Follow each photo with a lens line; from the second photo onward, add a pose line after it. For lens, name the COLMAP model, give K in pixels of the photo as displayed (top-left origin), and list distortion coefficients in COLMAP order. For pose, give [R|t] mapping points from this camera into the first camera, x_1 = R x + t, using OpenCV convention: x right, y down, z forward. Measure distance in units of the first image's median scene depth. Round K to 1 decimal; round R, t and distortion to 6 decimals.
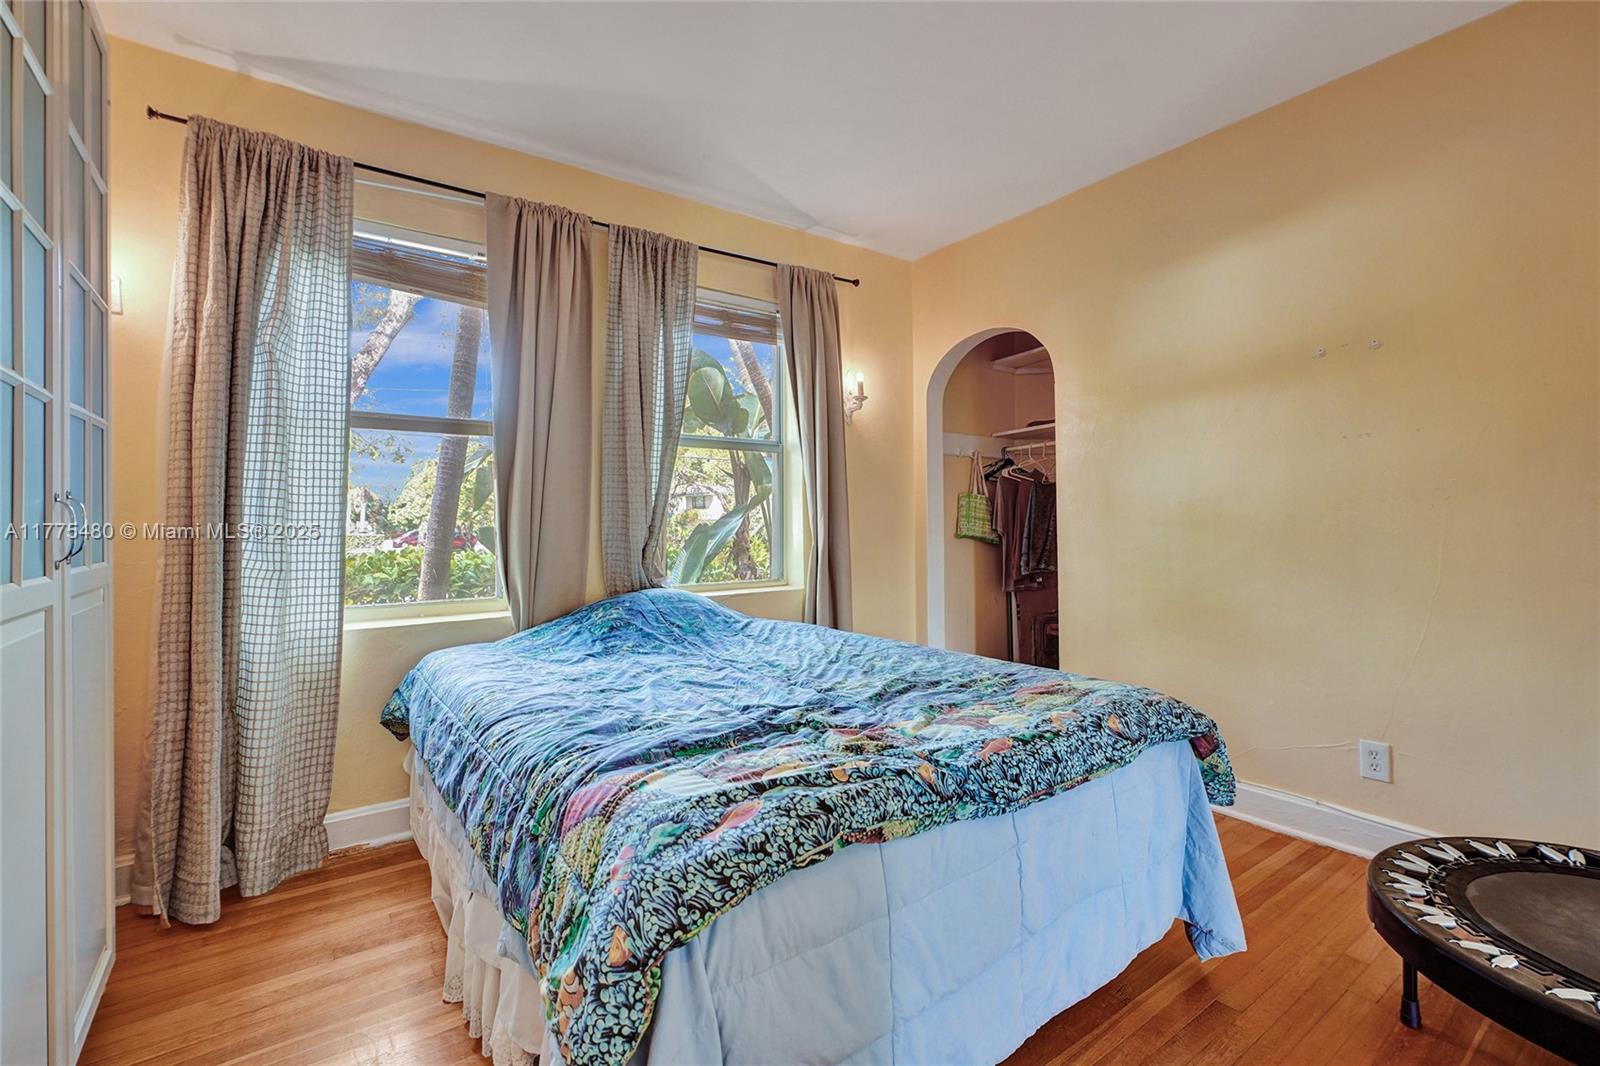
lens RADIAL K [[710.8, 0, 799.8], [0, 710.8, 527.8], [0, 0, 1]] dist [-0.012576, 0.011502]
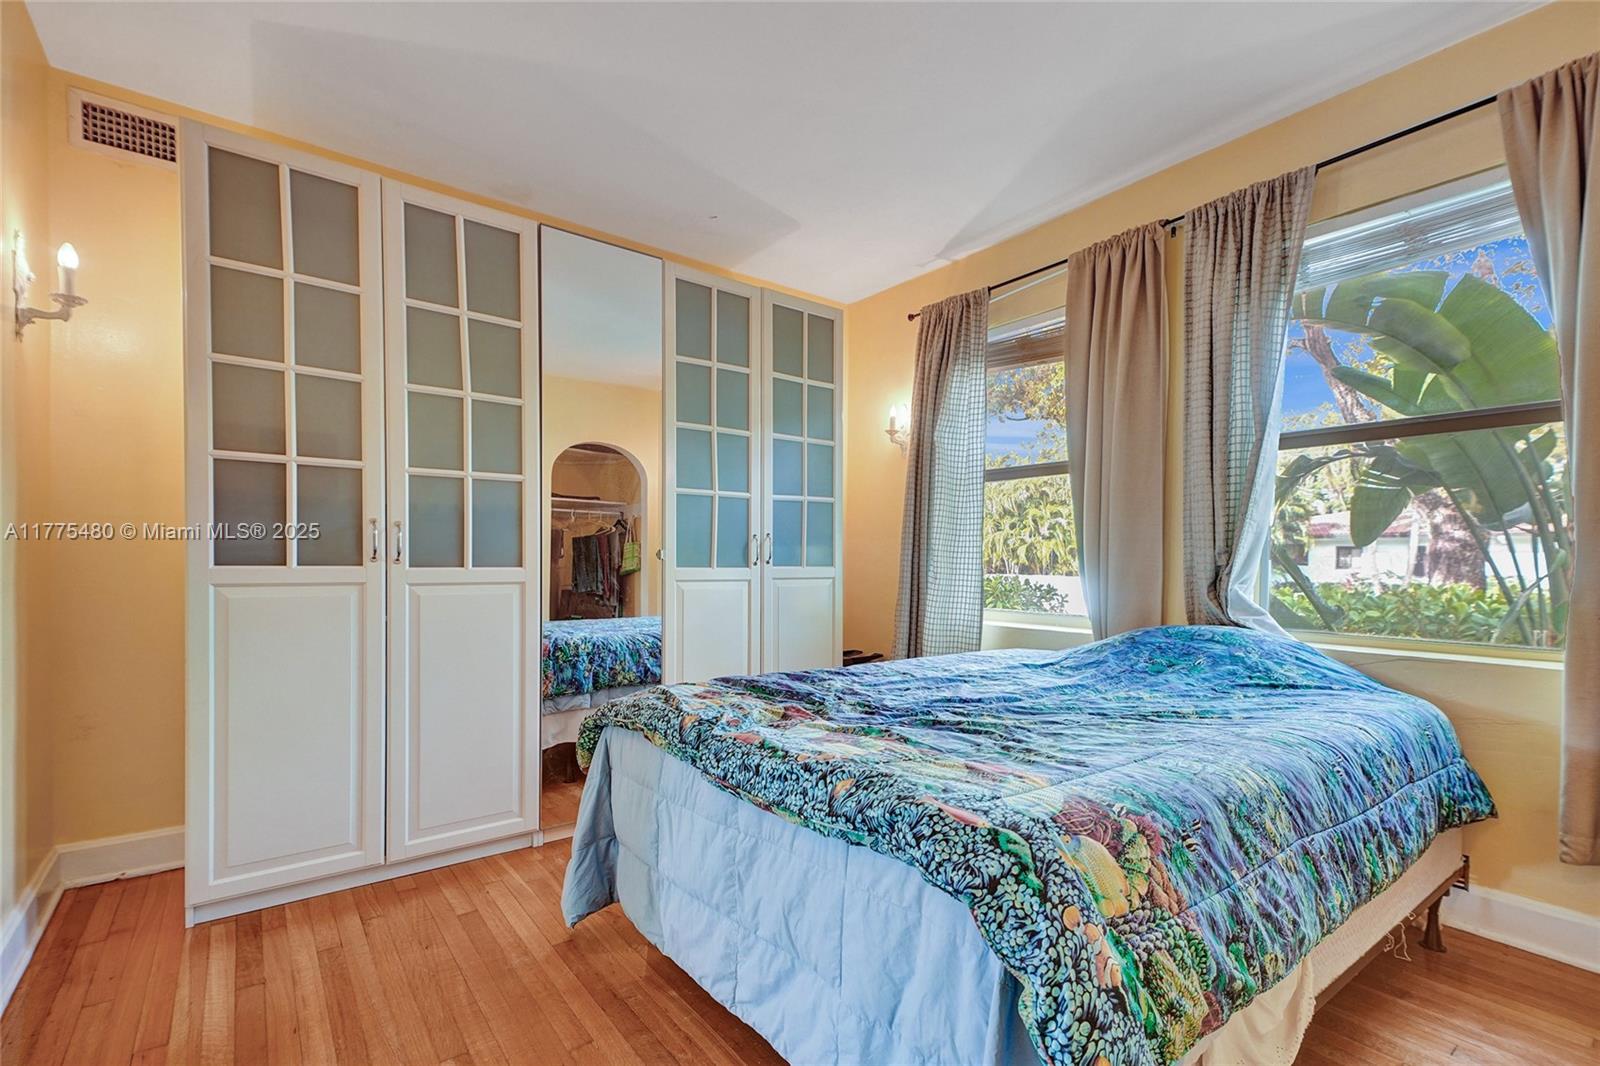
lens RADIAL K [[741.1, 0, 793.3], [0, 741.1, 566.1], [0, 0, 1]] dist [0.001147, 0.013651]
pose [[0.014246, 0.015929, -0.999772, 0.866760], [-0.014065, 0.999777, 0.015729, 0.012248], [0.999800, 0.013837, 0.014467, 0.637340]]
